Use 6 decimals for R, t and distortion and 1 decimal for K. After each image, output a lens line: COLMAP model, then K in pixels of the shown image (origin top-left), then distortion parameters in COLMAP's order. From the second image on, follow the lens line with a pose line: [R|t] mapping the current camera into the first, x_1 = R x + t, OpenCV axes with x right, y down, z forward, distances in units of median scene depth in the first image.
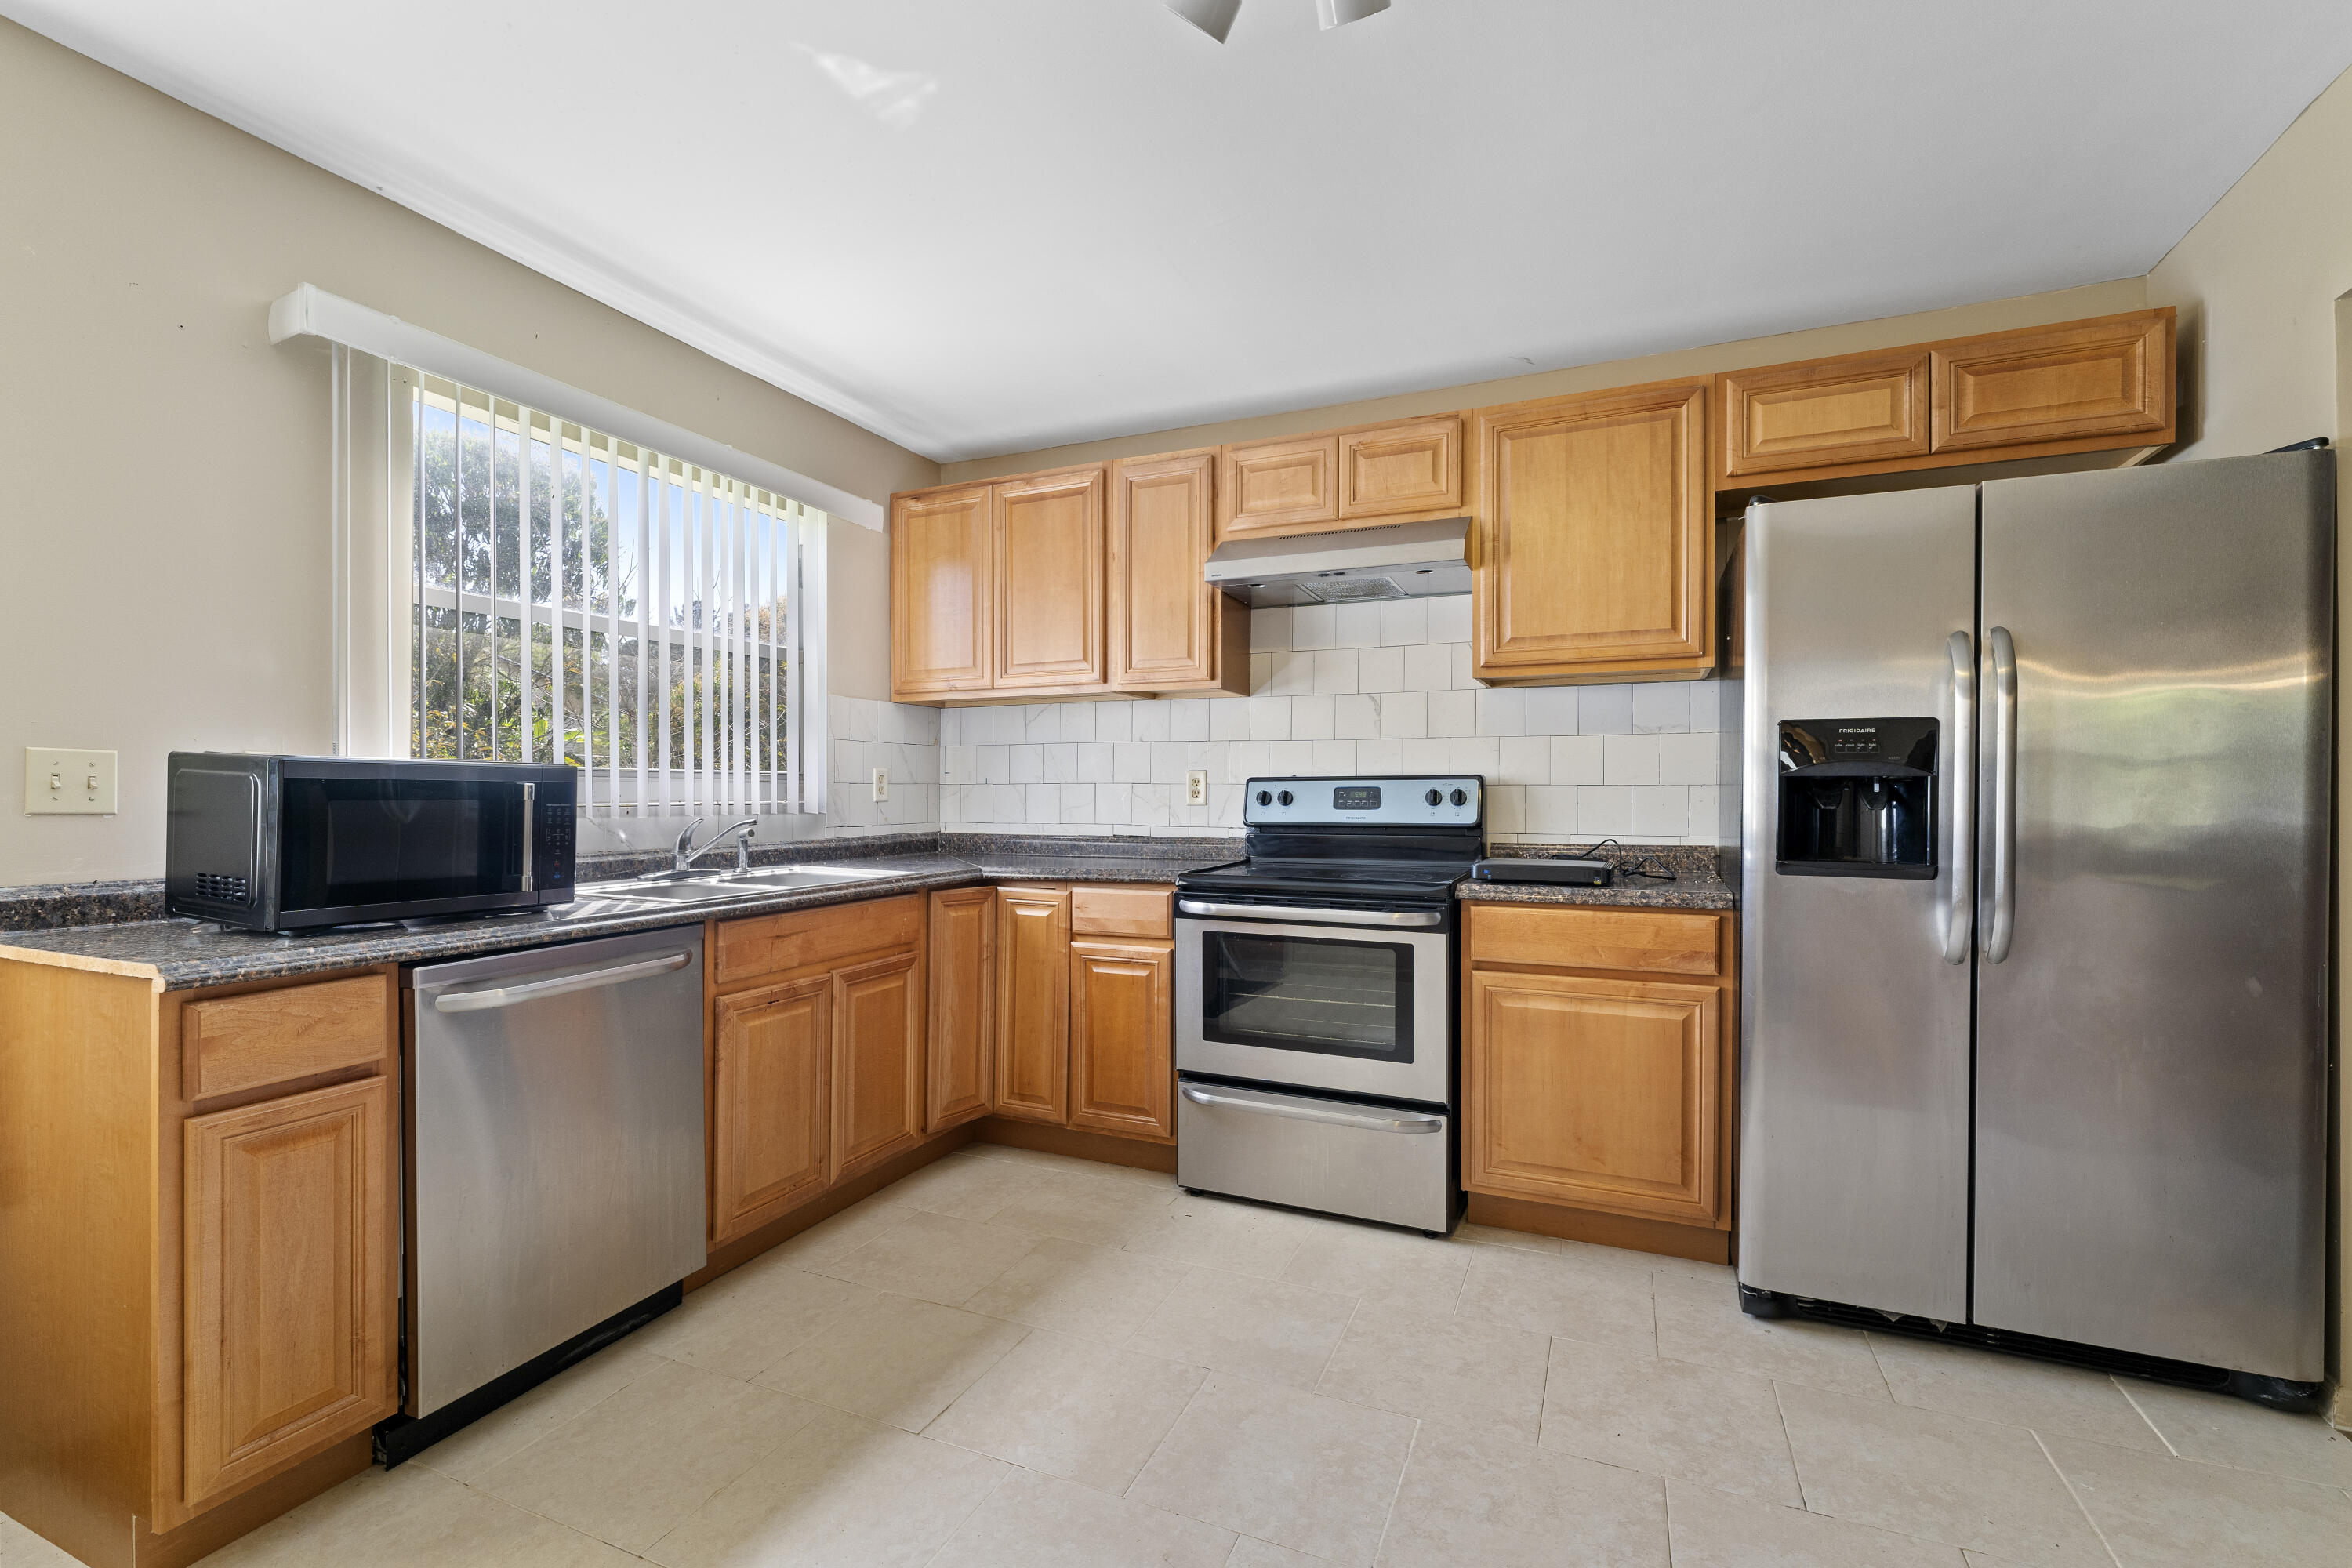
lens RADIAL K [[1026.3, 0, 1167.4], [0, 1026.3, 783.7], [0, 0, 1]] dist [-0.000621, -0.000456]
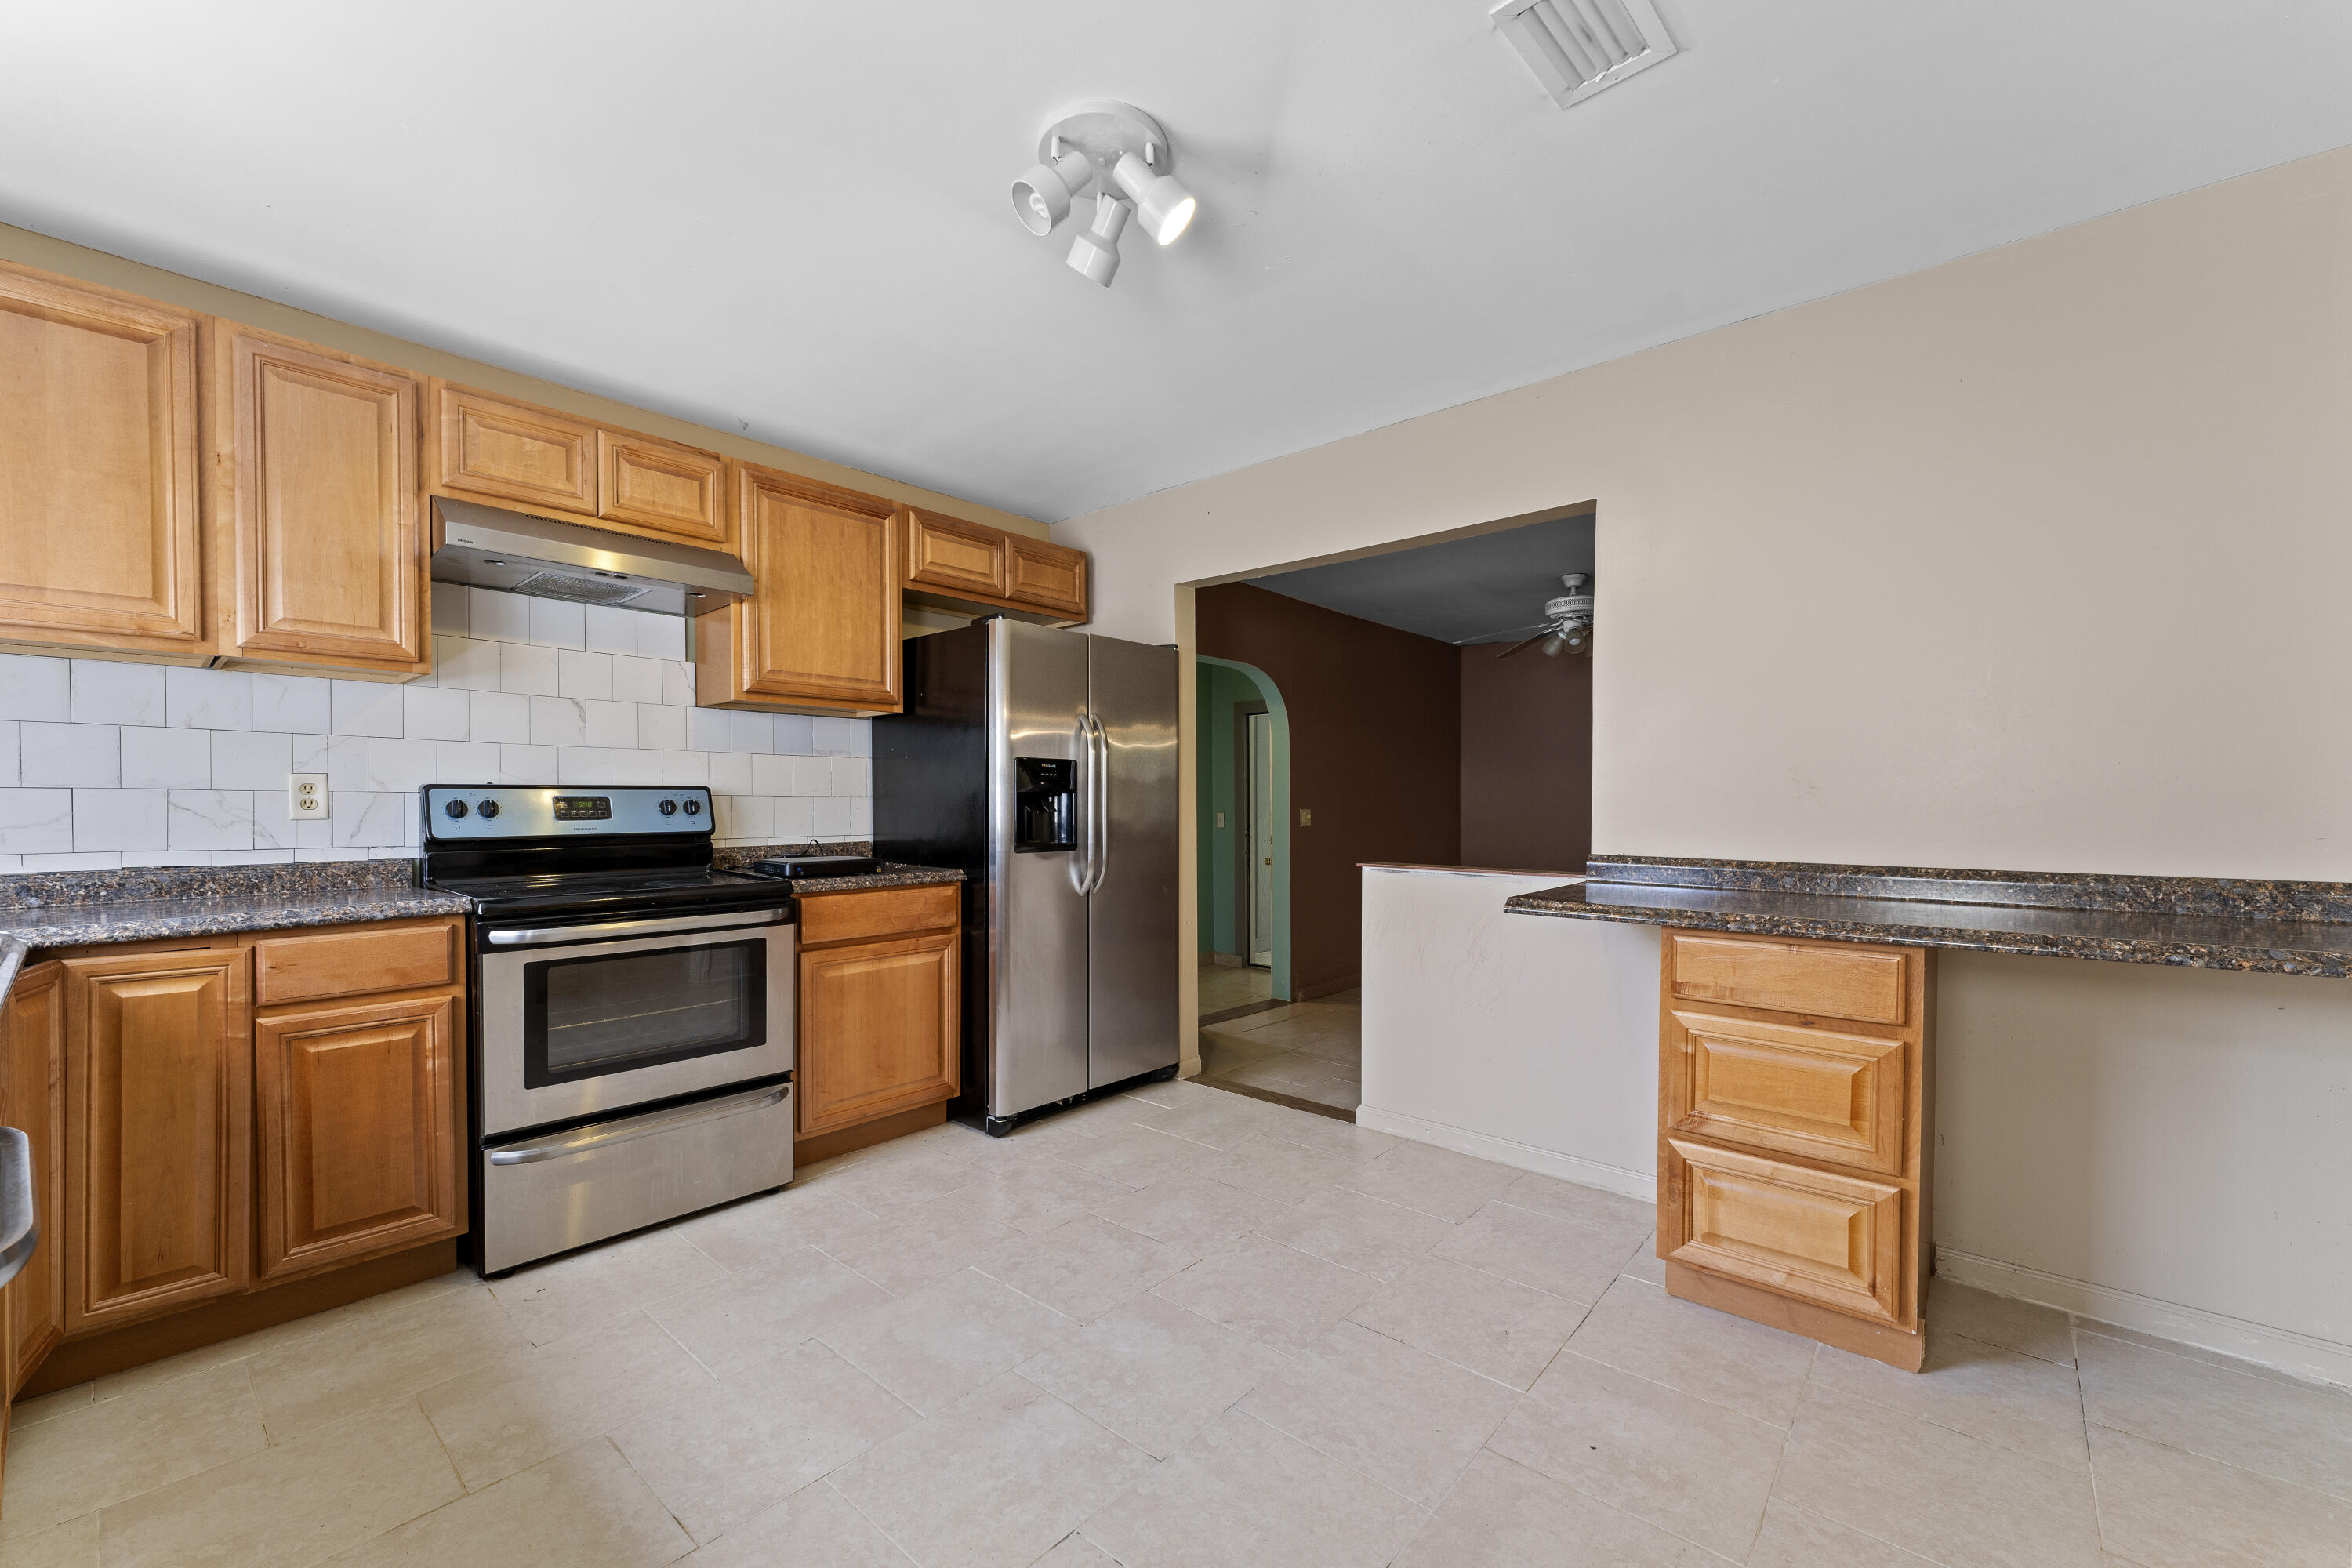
lens RADIAL K [[935.4, 0, 1171.1], [0, 935.4, 808.8], [0, 0, 1]] dist [0.001422, 0.000059]
pose [[0.307683, -0.006125, 0.951469, -0.539387], [-0.007003, 0.999938, 0.008701, 0.003407], [-0.951463, -0.009340, 0.307621, 0.241752]]
